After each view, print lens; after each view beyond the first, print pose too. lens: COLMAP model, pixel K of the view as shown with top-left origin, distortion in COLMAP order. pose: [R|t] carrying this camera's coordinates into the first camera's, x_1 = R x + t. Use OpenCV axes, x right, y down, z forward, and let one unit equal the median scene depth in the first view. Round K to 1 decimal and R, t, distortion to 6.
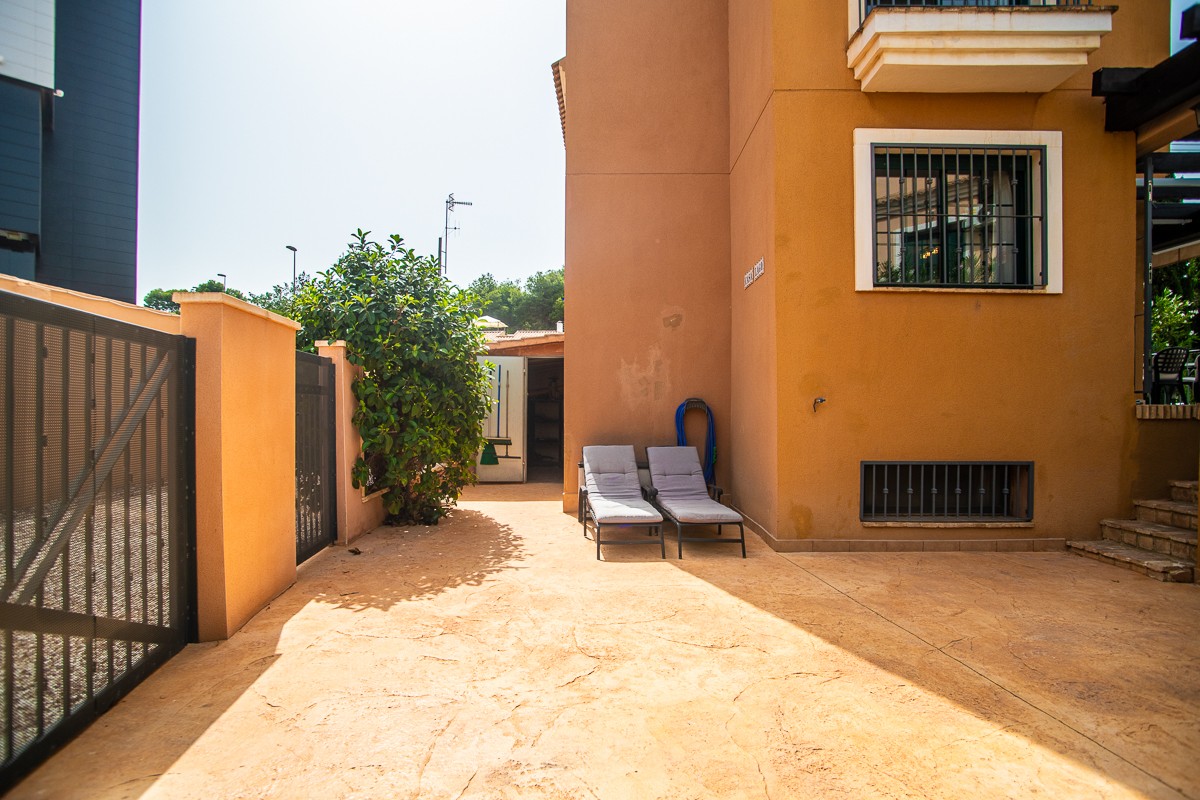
lens RADIAL K [[662.5, 0, 583.3], [0, 662.5, 390.4], [0, 0, 1]] dist [-0.092355, 0.048334]
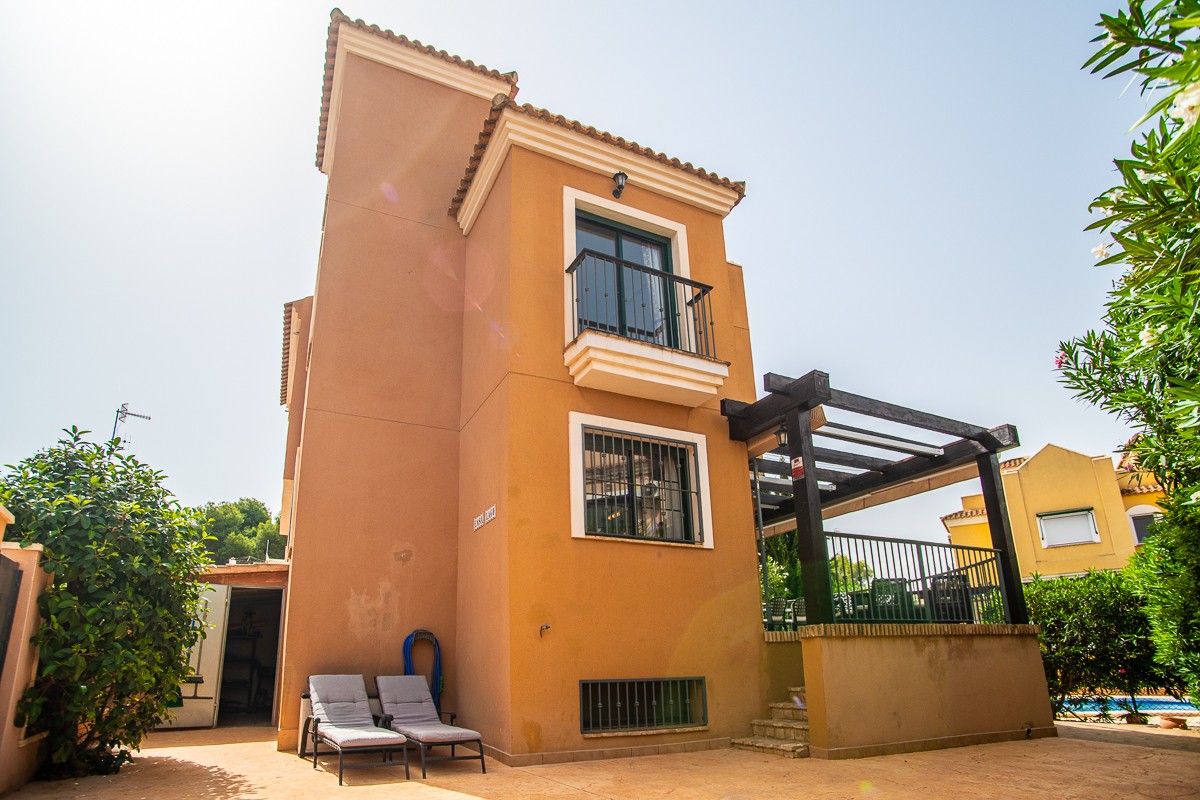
lens RADIAL K [[662.5, 0, 583.3], [0, 662.5, 390.4], [0, 0, 1]] dist [-0.092355, 0.048334]
pose [[0.884938, 0.178128, 0.430297, -0.140455], [-0.004375, 0.927099, -0.374790, 0.054050], [-0.465689, 0.329783, 0.821205, -0.119280]]
